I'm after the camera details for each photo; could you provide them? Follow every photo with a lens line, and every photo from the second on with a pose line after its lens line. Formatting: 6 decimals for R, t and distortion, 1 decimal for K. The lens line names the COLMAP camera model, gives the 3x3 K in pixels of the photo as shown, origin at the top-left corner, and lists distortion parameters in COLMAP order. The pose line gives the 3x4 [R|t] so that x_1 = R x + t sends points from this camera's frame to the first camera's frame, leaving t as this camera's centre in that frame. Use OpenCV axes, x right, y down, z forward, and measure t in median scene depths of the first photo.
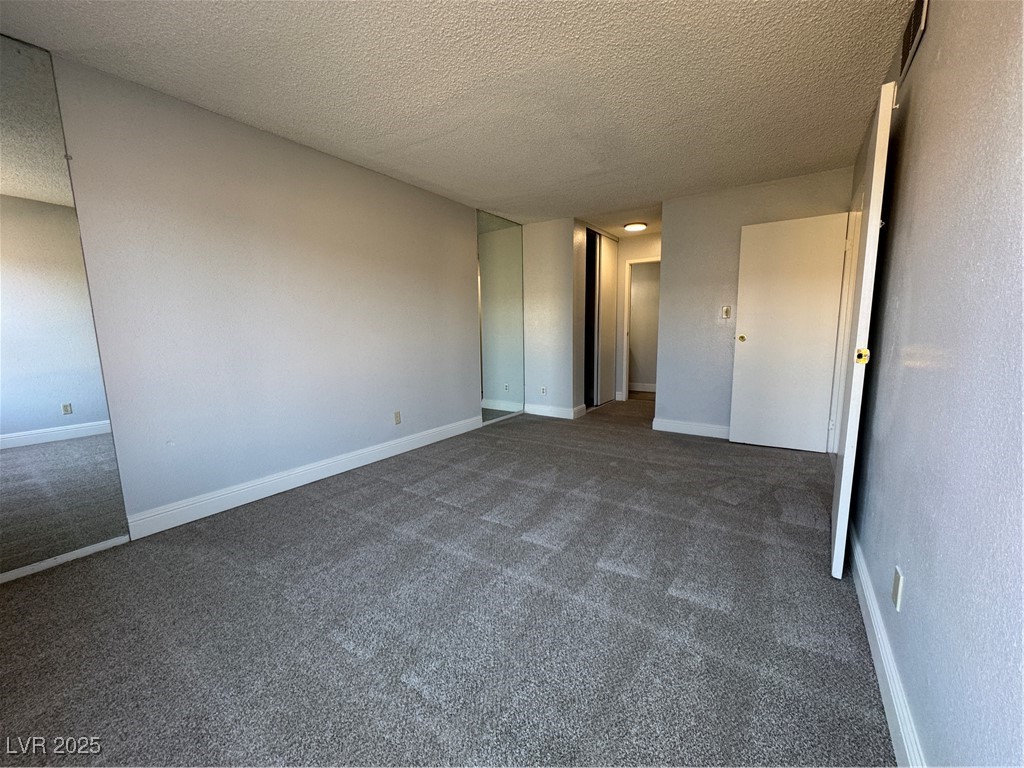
lens RADIAL K [[407.3, 0, 511.4], [0, 407.3, 385.9], [0, 0, 1]] dist [-0.001937, -0.000089]
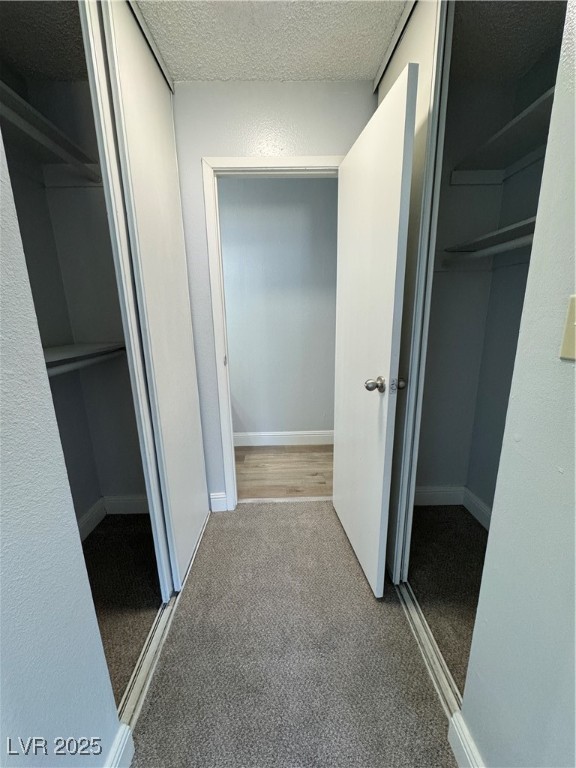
lens RADIAL K [[305.4, 0, 288.0], [0, 305.4, 384.0], [0, 0, 1]] dist [-0.001937, -0.000089]
pose [[0.811600, -0.127201, 0.570197, 0.291010], [0.088015, 0.991491, 0.095907, -0.234194], [-0.577545, -0.027652, 0.815890, 1.290825]]
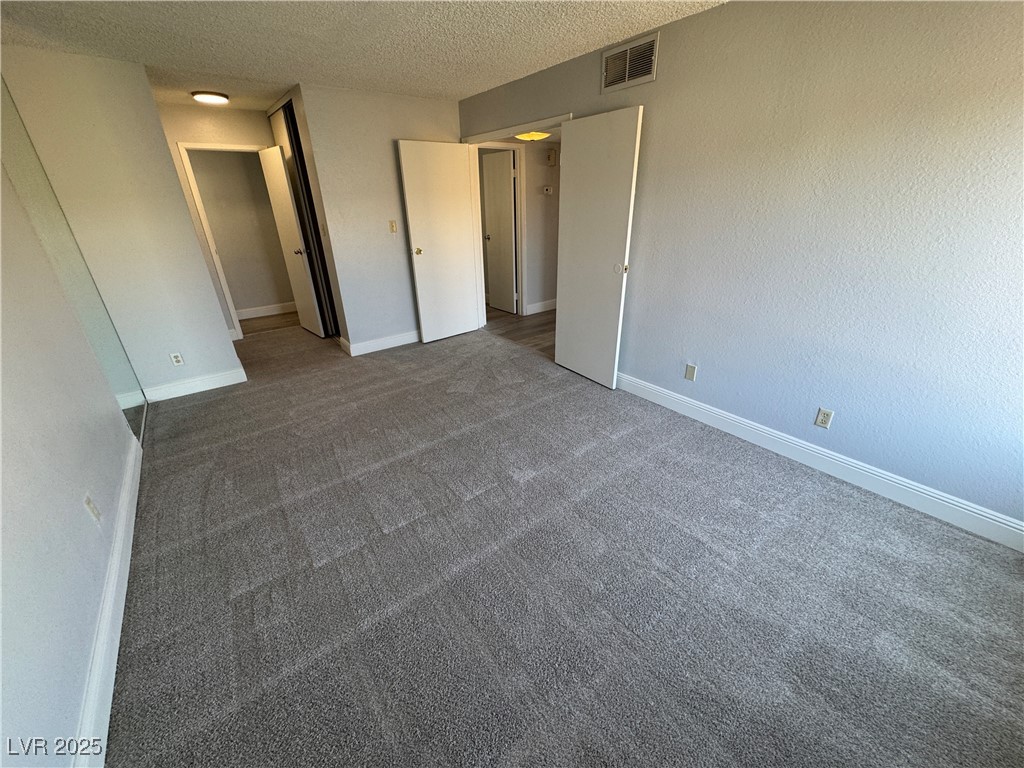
lens RADIAL K [[407.3, 0, 511.4], [0, 407.3, 385.9], [0, 0, 1]] dist [-0.001937, -0.000089]
pose [[0.310175, -0.392904, 0.865689, -0.521517], [0.154288, 0.919333, 0.361970, -0.158511], [-0.938076, 0.021291, 0.345774, 0.424802]]
